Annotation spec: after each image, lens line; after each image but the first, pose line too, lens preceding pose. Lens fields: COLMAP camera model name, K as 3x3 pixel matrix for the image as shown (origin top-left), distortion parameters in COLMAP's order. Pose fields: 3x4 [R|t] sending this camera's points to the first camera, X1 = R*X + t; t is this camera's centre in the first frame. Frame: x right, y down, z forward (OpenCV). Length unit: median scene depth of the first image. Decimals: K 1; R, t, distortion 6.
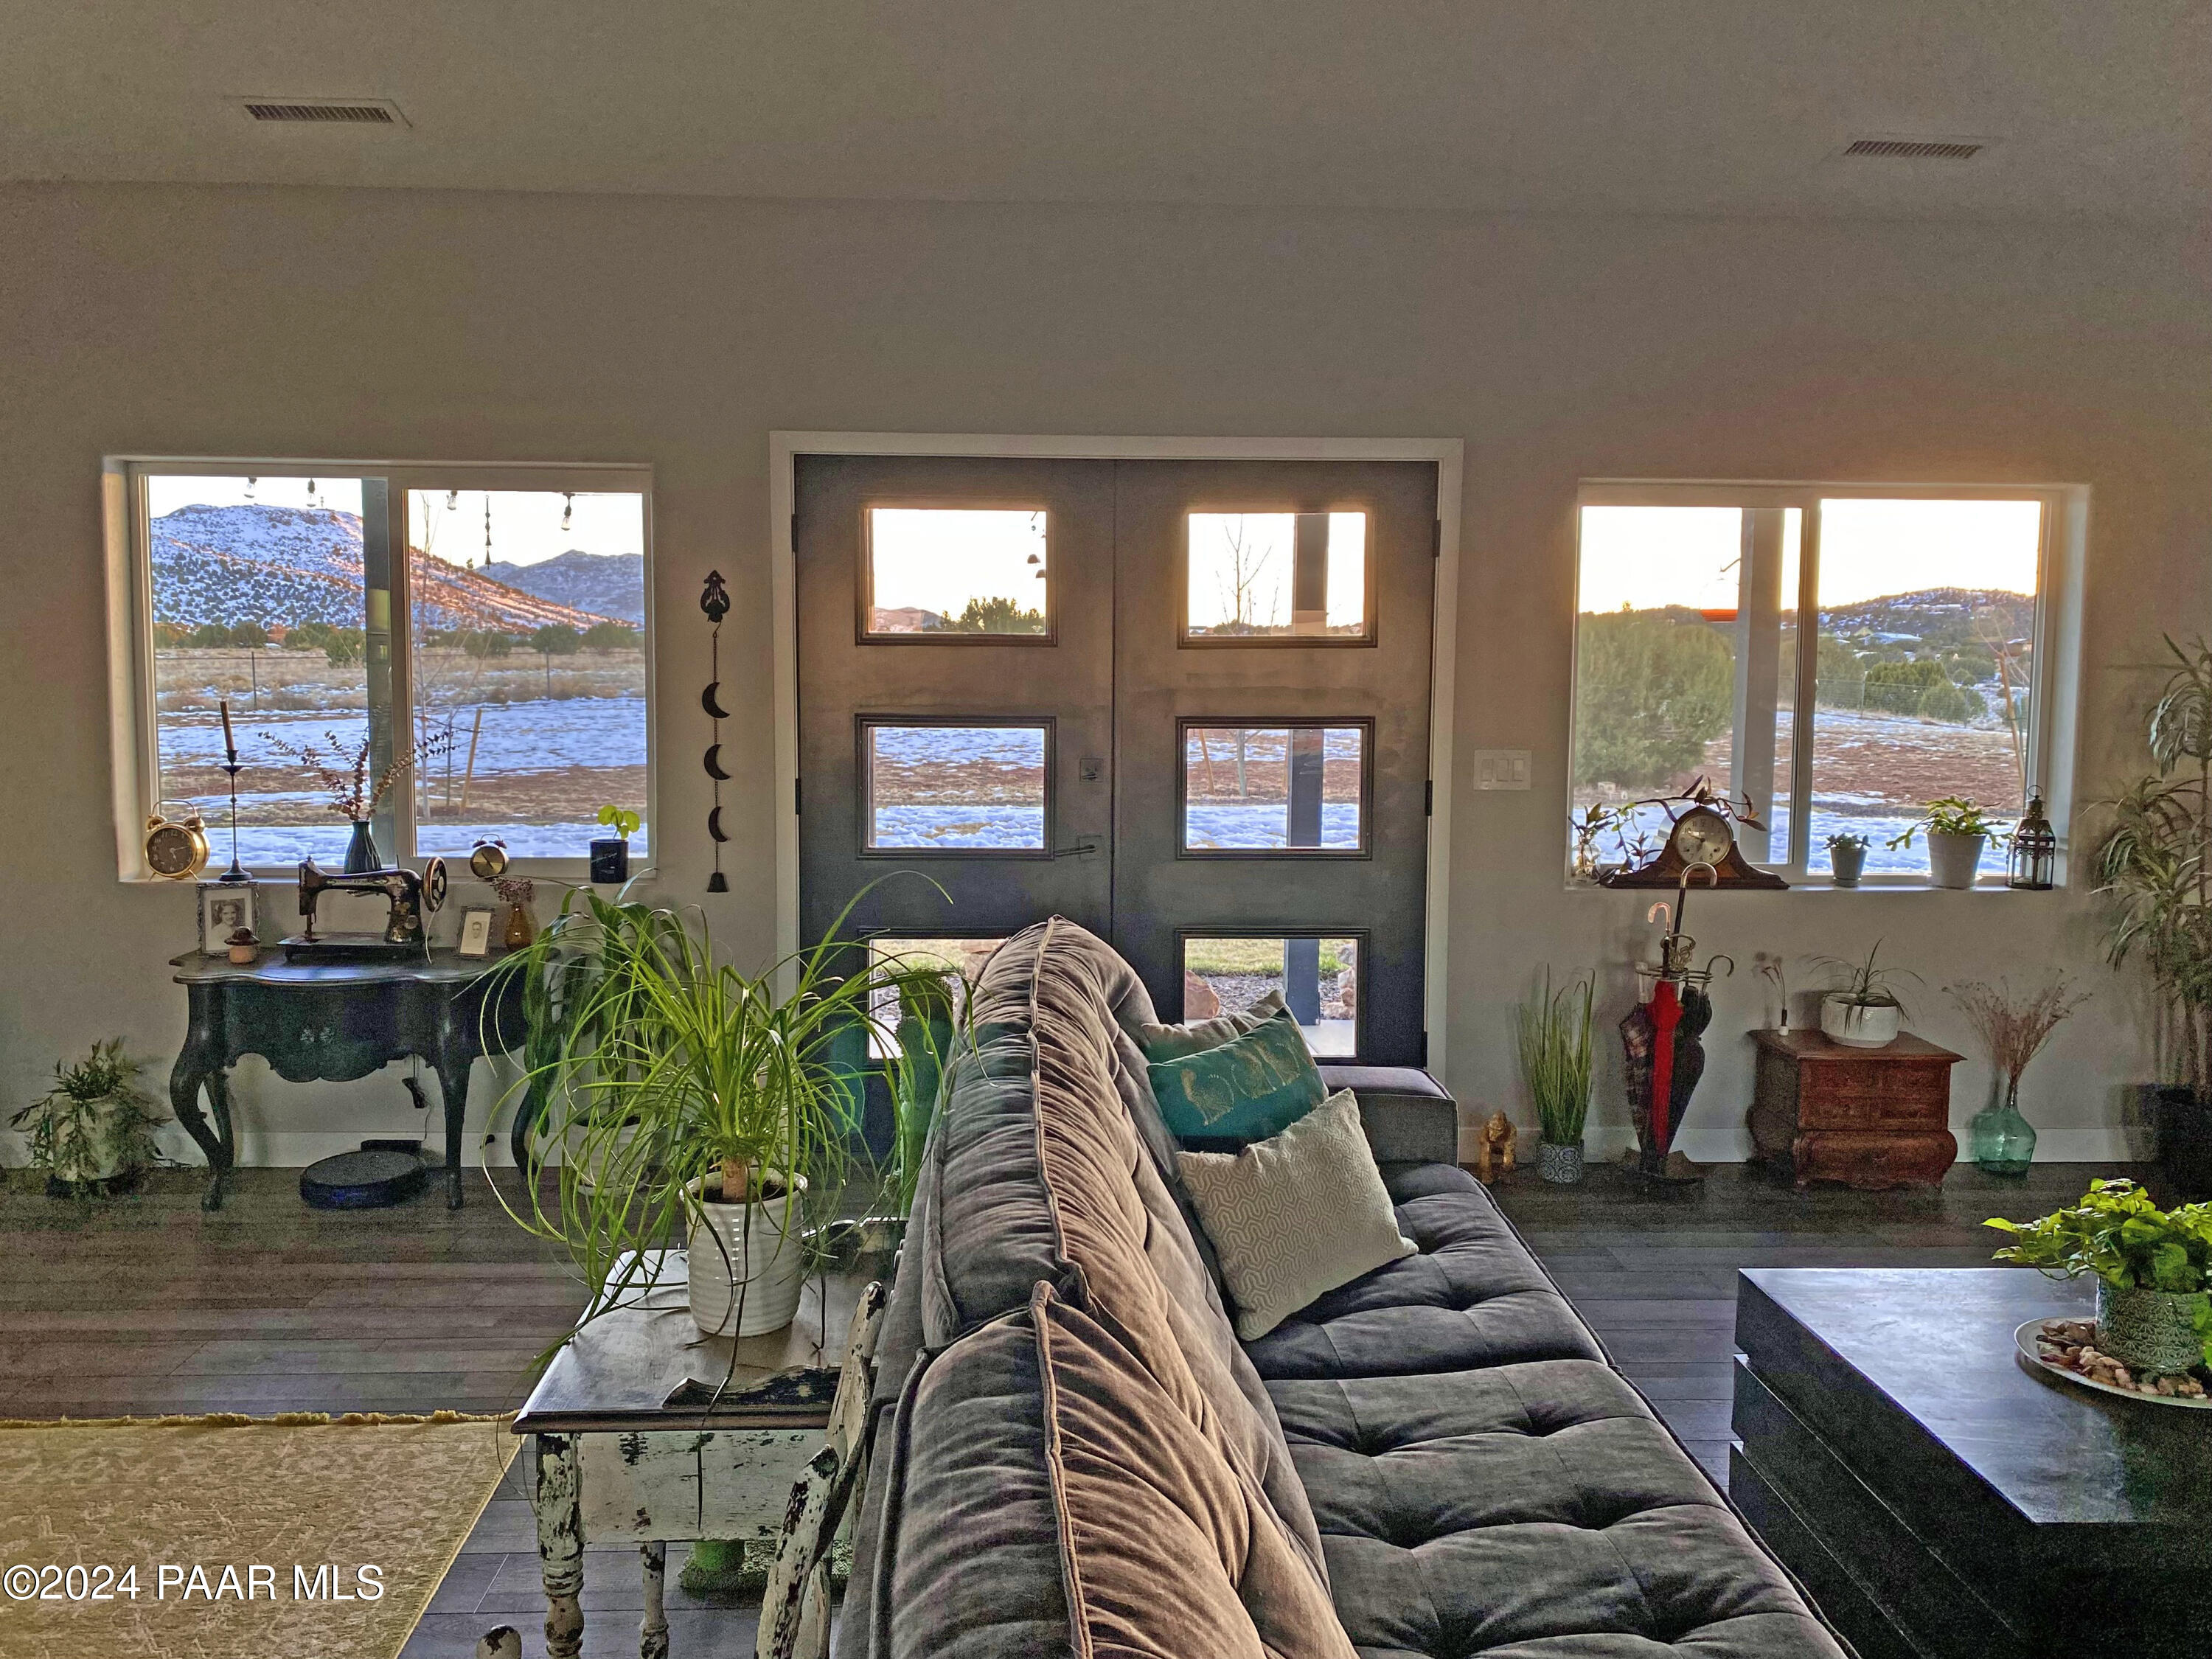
lens RADIAL K [[1689.5, 0, 1103.4], [0, 1689.5, 842.7], [0, 0, 1]] dist [0.005676, 0.001876]
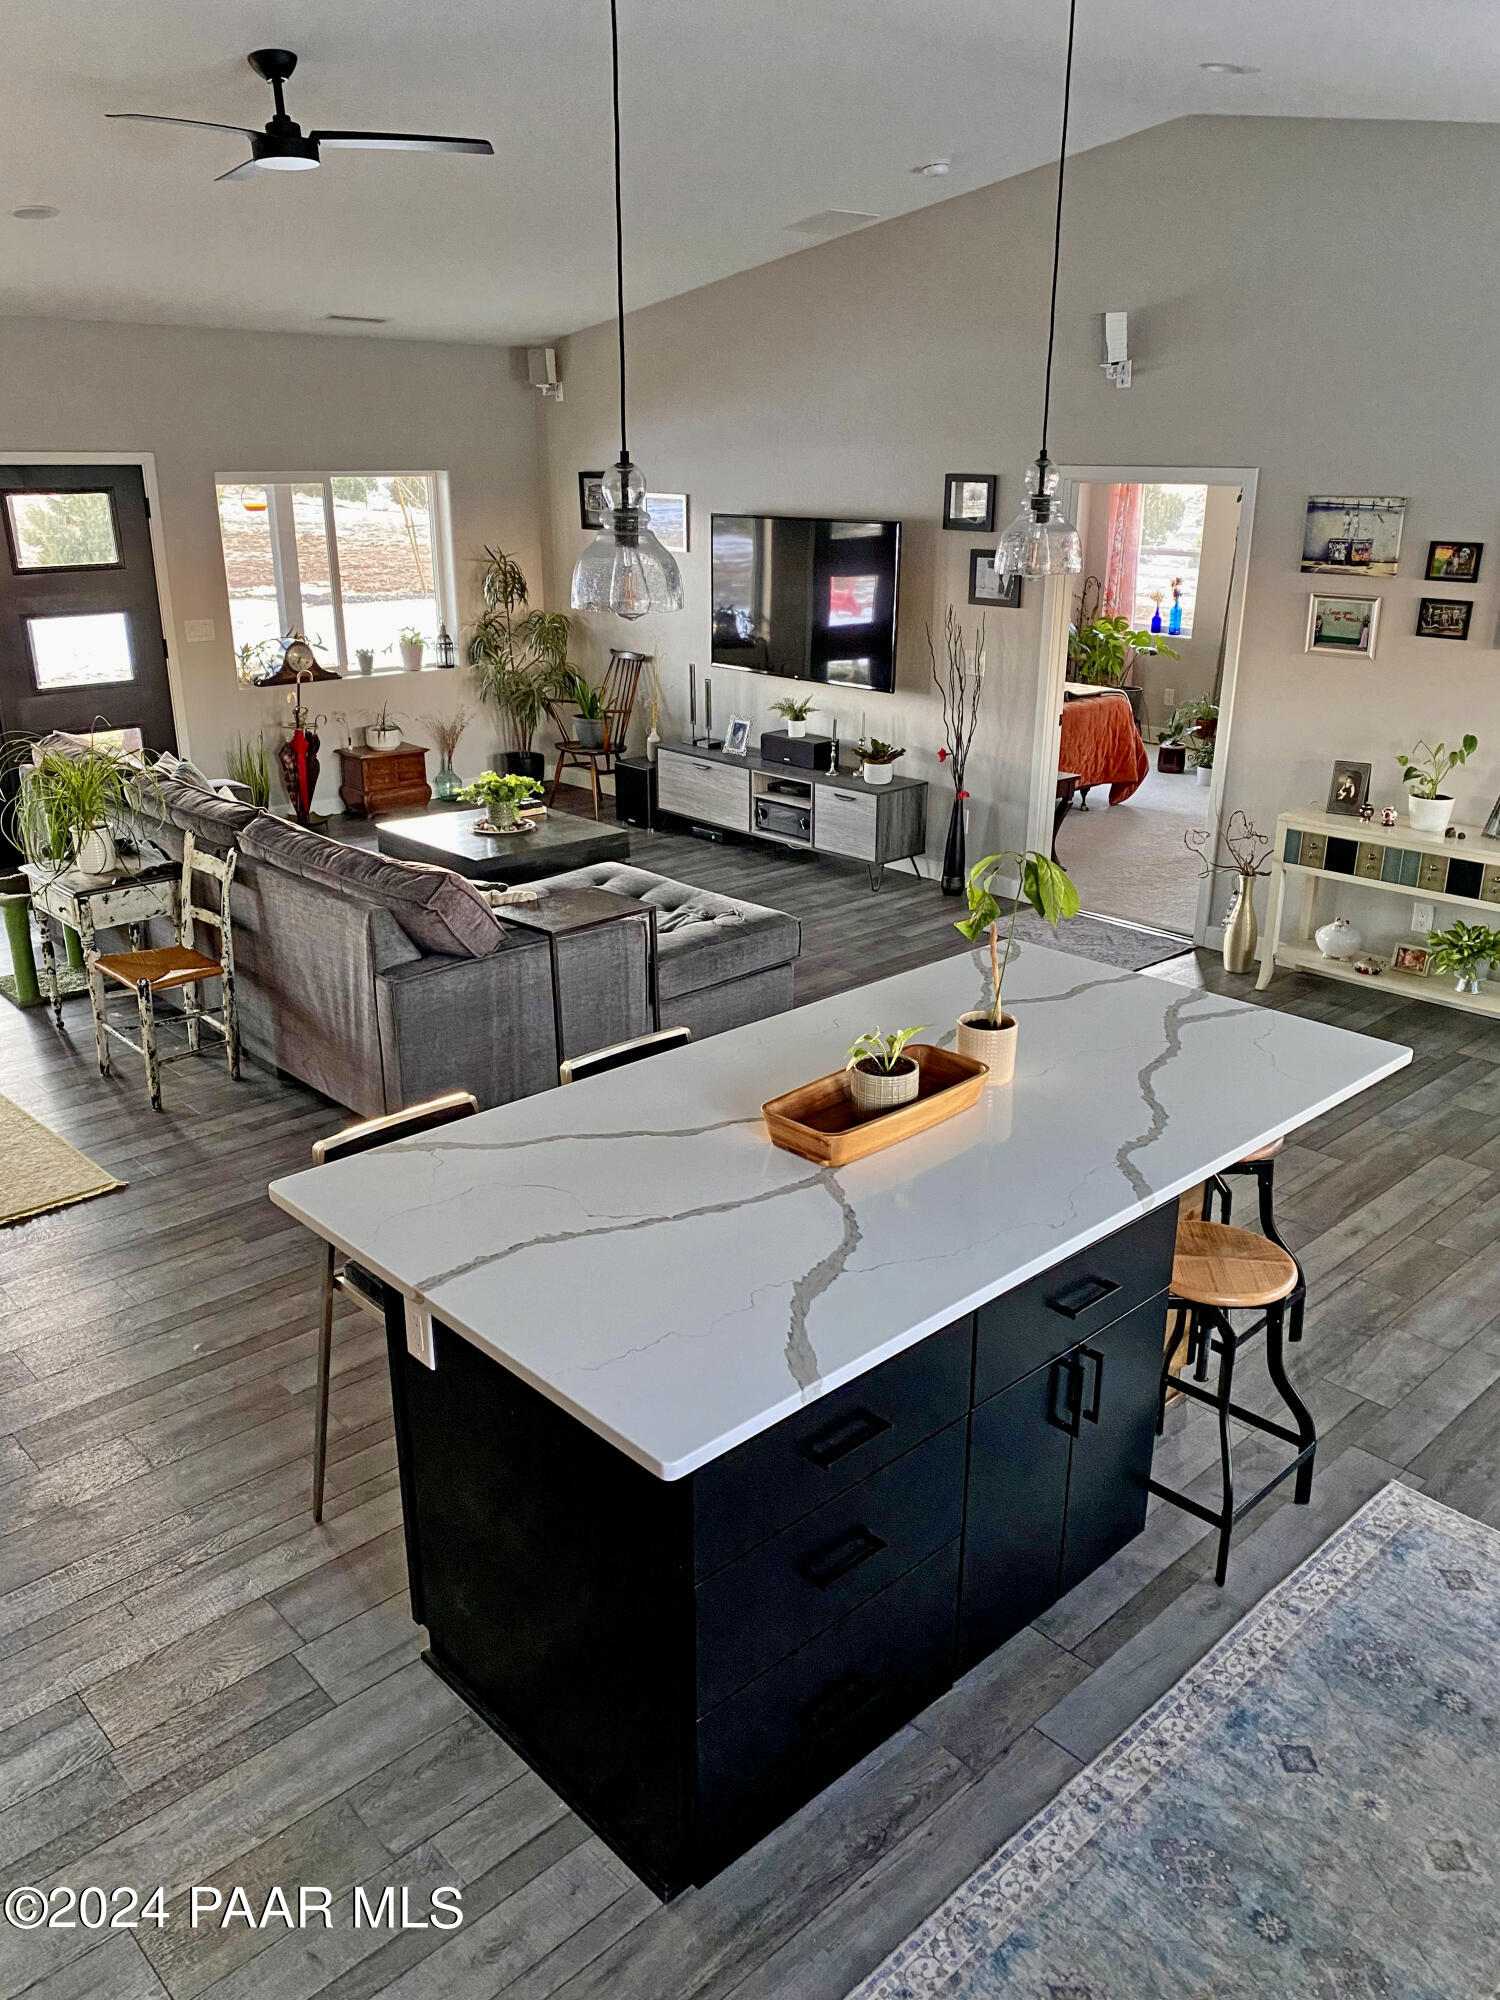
lens RADIAL K [[1527.6, 0, 752.4], [0, 1527.6, 1006.8], [0, 0, 1]] dist [0.005676, 0.001876]
pose [[0.758474, -0.227010, 0.610888, -0.454262], [0.066999, 0.959566, 0.273395, -0.065793], [-0.648250, -0.166434, 0.743015, -0.790592]]
